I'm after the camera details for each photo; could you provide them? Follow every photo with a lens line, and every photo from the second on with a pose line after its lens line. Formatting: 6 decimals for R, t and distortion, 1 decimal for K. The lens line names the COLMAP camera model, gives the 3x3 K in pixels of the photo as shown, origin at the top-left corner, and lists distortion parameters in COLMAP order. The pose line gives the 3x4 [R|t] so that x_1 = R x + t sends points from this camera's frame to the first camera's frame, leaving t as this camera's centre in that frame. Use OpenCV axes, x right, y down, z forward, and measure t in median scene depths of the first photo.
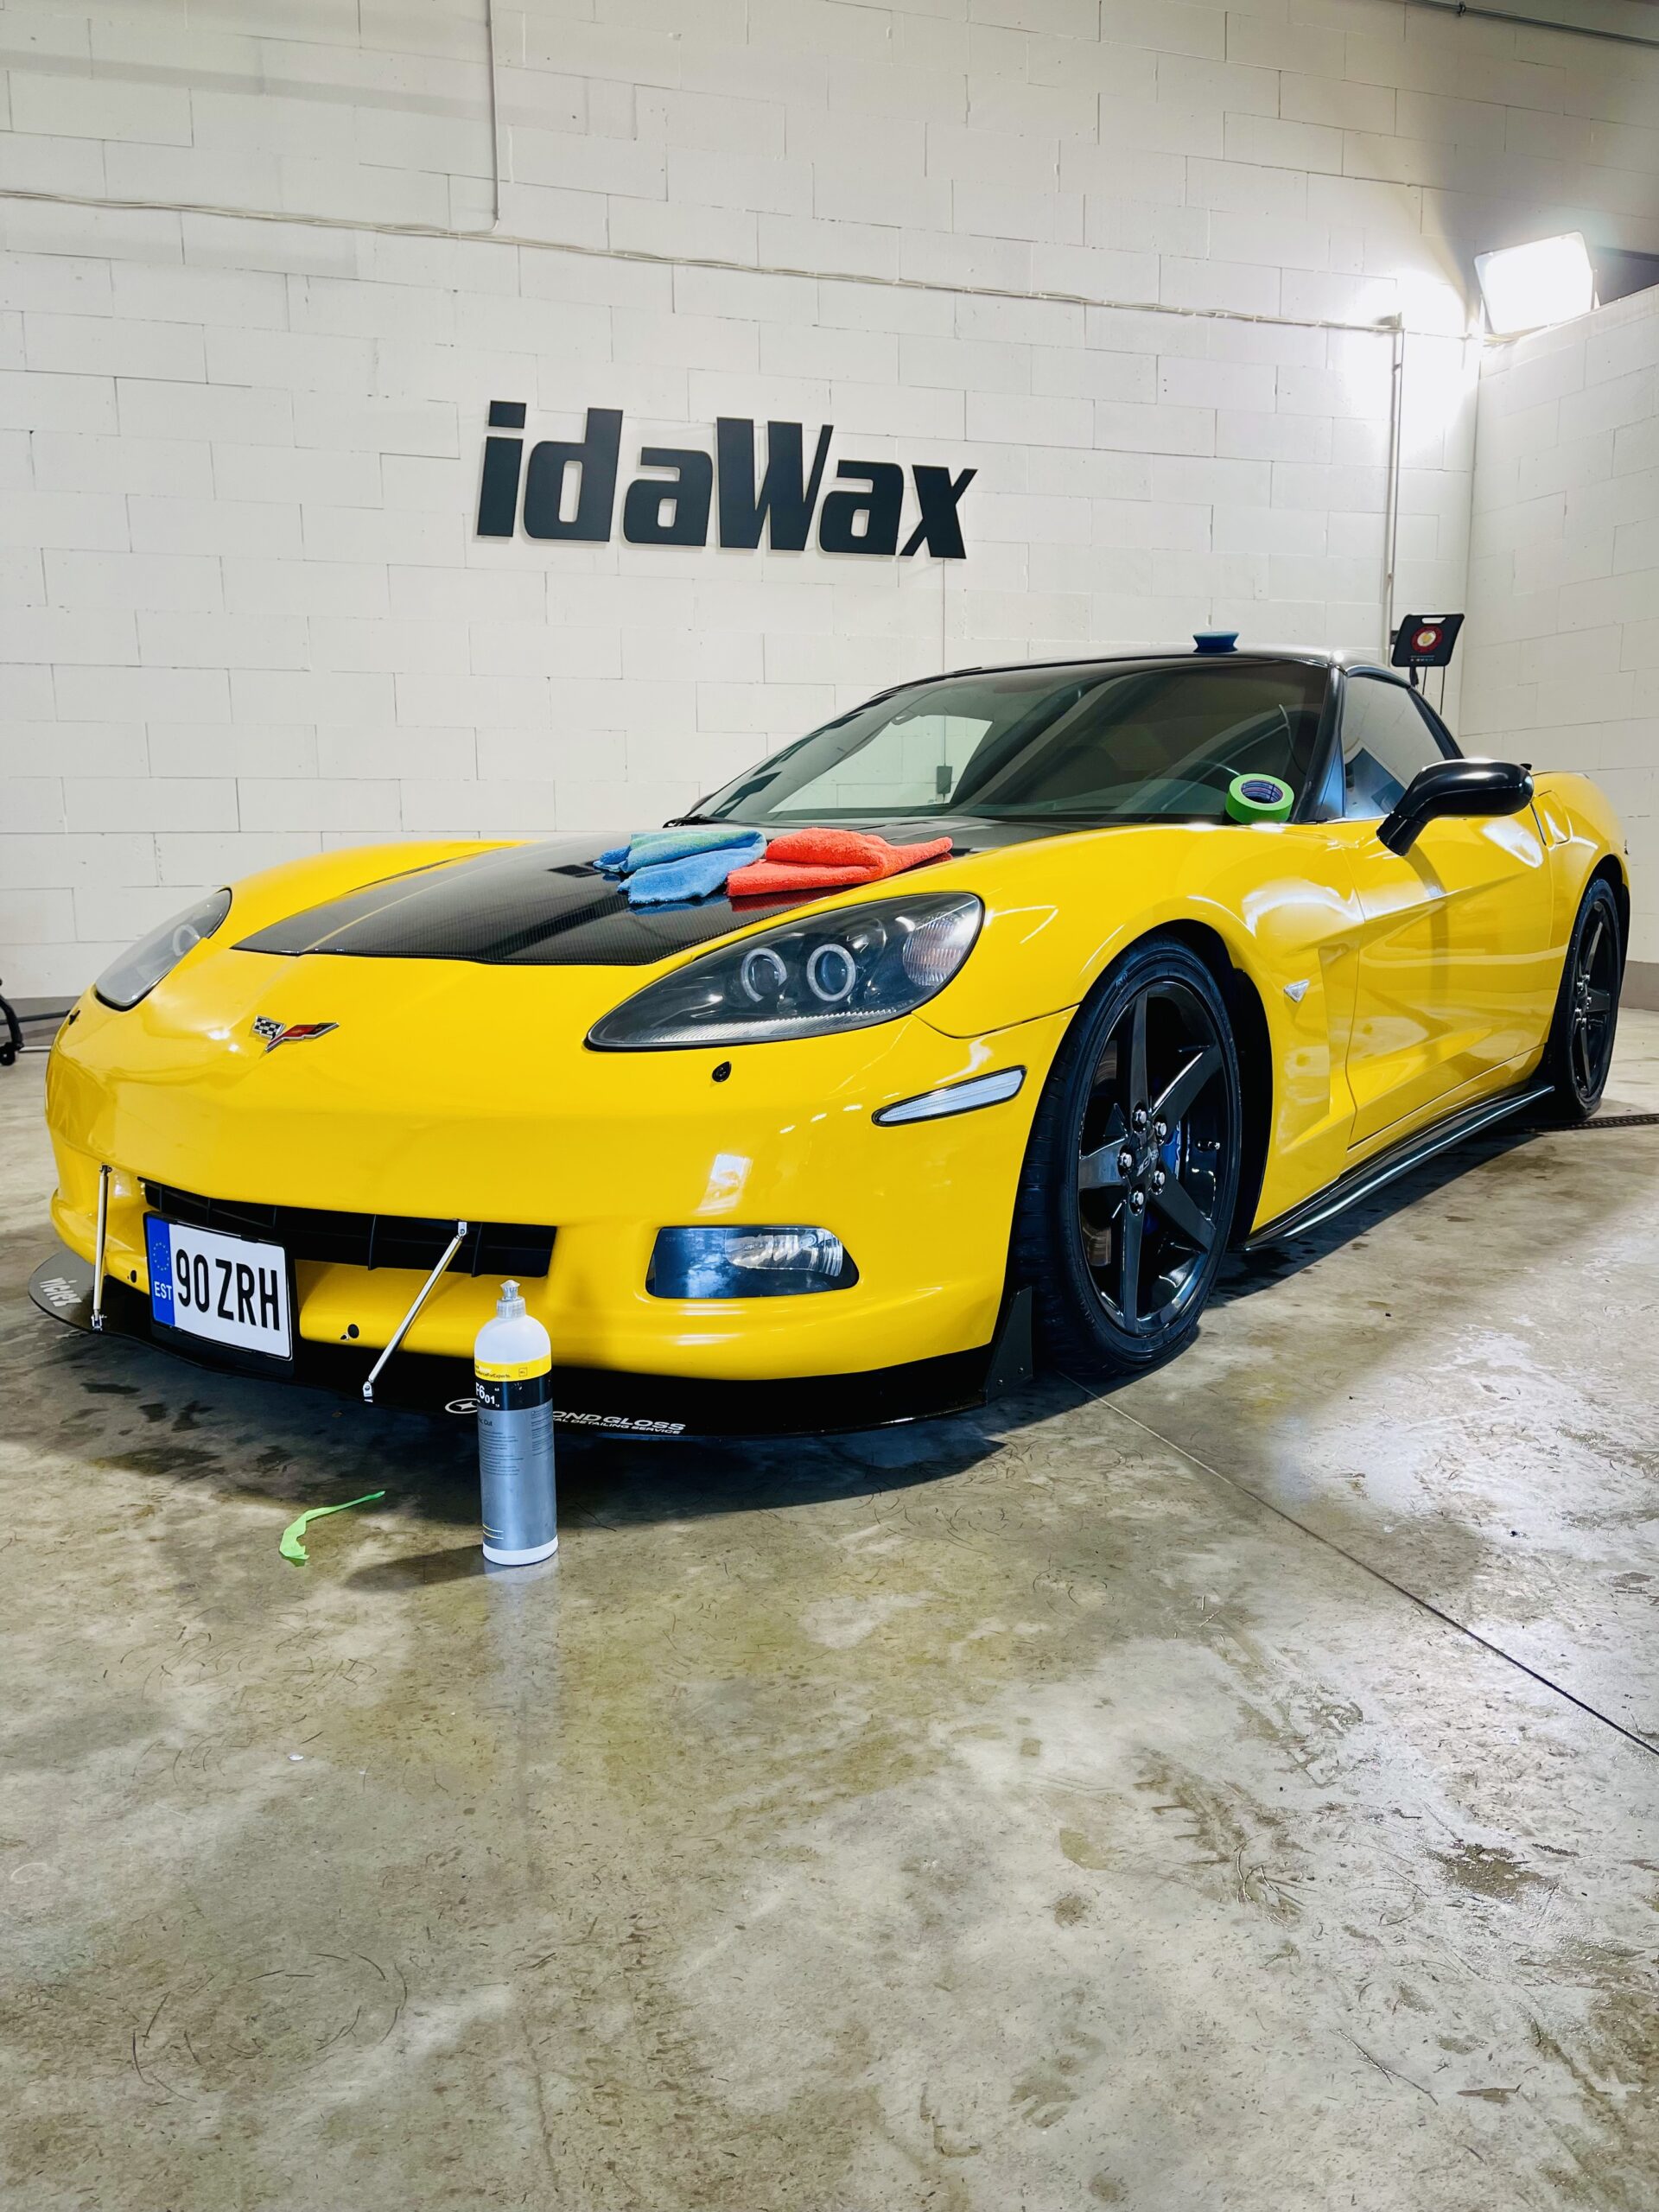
lens RADIAL K [[1669.9, 0, 825.0], [0, 1669.9, 1105.5], [0, 0, 1]] dist [0.065576, -0.074105]
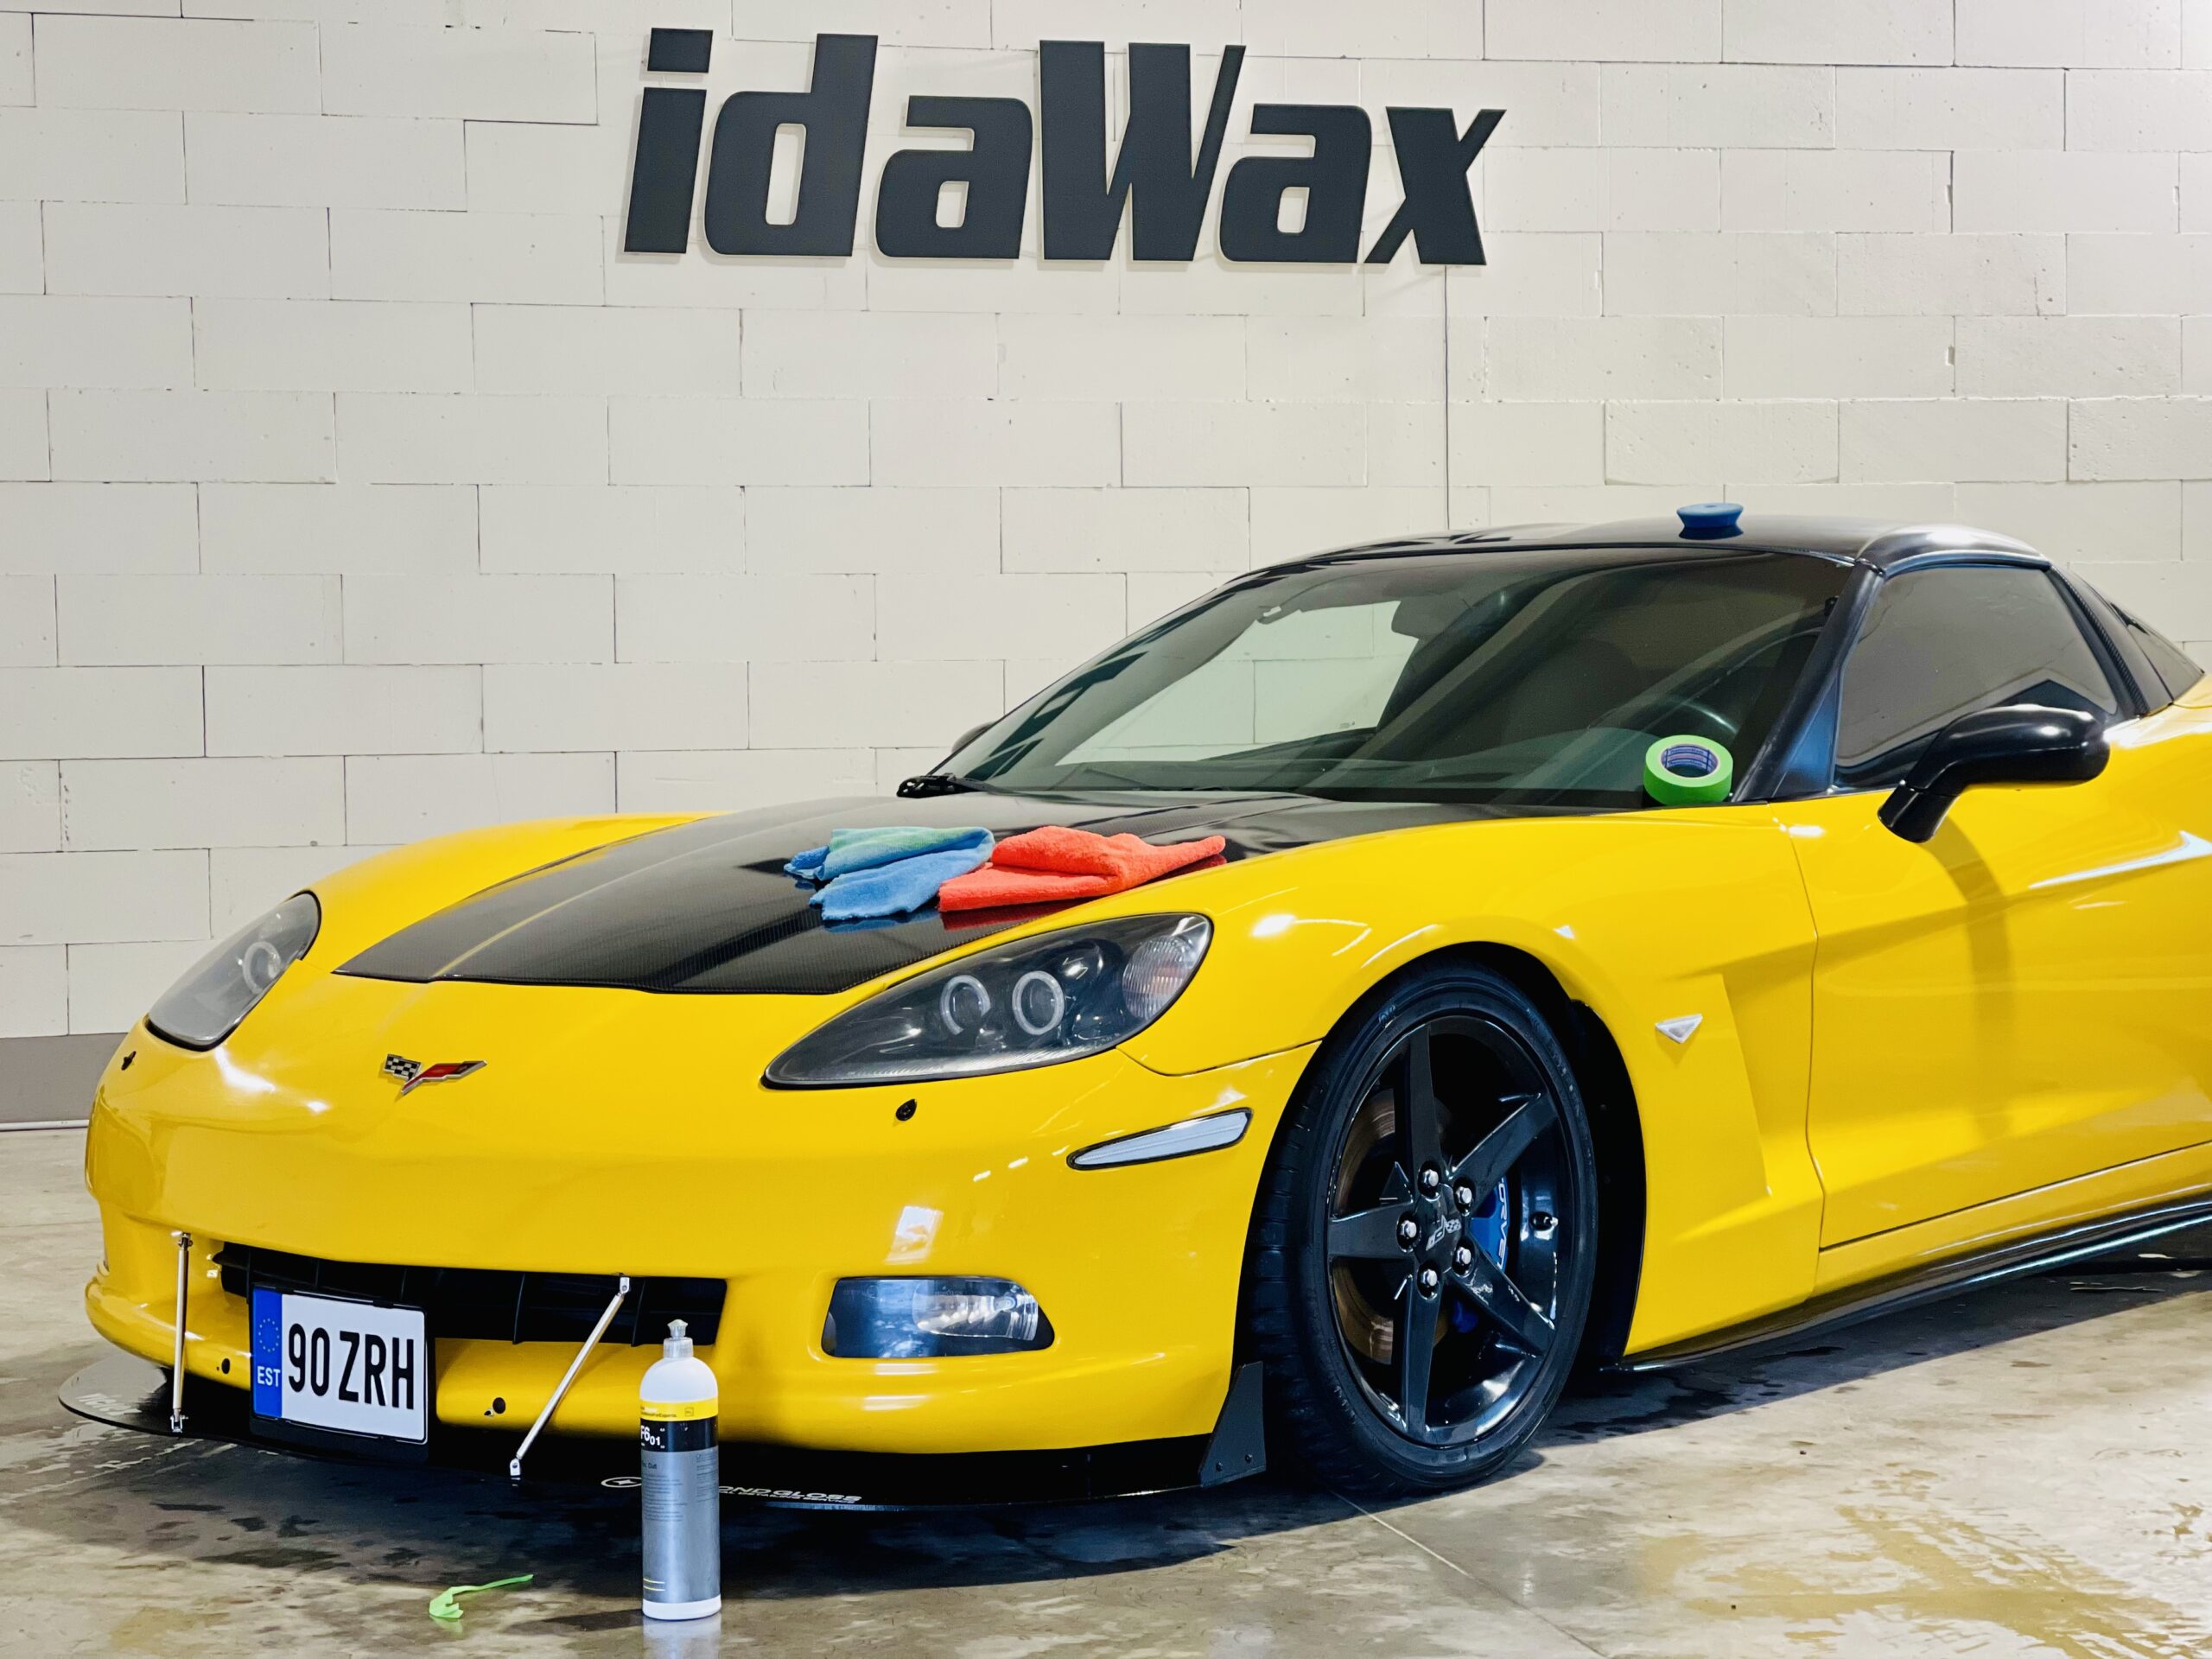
lens RADIAL K [[4080.5, 0, 1112.1], [0, 4080.5, 841.8], [0, 0, 1]] dist [0.209735, 0.000000]
pose [[0.997418, -0.000218, -0.071808, 0.062537], [-0.008187, 0.993130, -0.116733, 0.027953], [0.071340, 0.117020, 0.990564, -0.366252]]
